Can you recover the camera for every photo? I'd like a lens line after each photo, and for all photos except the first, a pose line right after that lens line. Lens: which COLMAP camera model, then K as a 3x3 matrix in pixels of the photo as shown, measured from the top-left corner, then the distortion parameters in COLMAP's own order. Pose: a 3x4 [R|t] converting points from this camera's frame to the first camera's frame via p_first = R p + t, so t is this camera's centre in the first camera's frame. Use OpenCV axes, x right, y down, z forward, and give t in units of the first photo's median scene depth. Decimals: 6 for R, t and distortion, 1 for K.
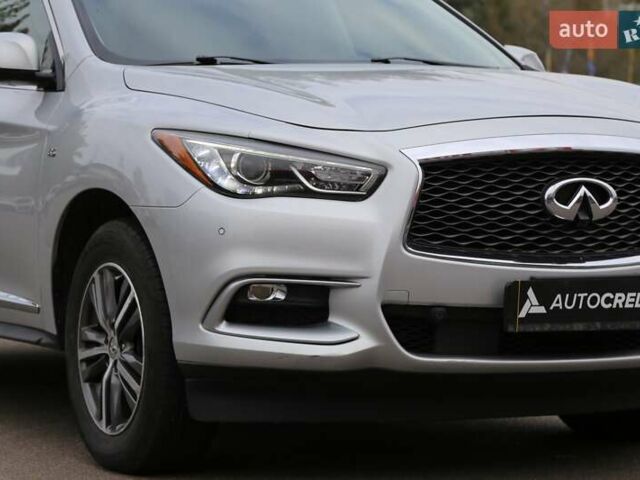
lens RADIAL K [[2654.4, 0, 320.0], [0, 2654.4, 240.0], [0, 0, 1]] dist [0.310109, 9.787935]
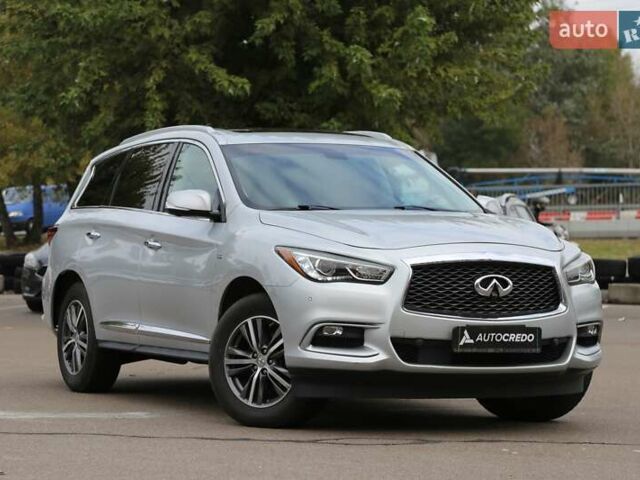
lens RADIAL K [[2654.4, 0, 320.0], [0, 2654.4, 240.0], [0, 0, 1]] dist [0.310109, 9.787935]
pose [[0.999270, 0.014198, -0.035472, 0.039336], [-0.015363, 0.999344, -0.032789, 0.017309], [0.034983, 0.033310, 0.998833, -0.964017]]
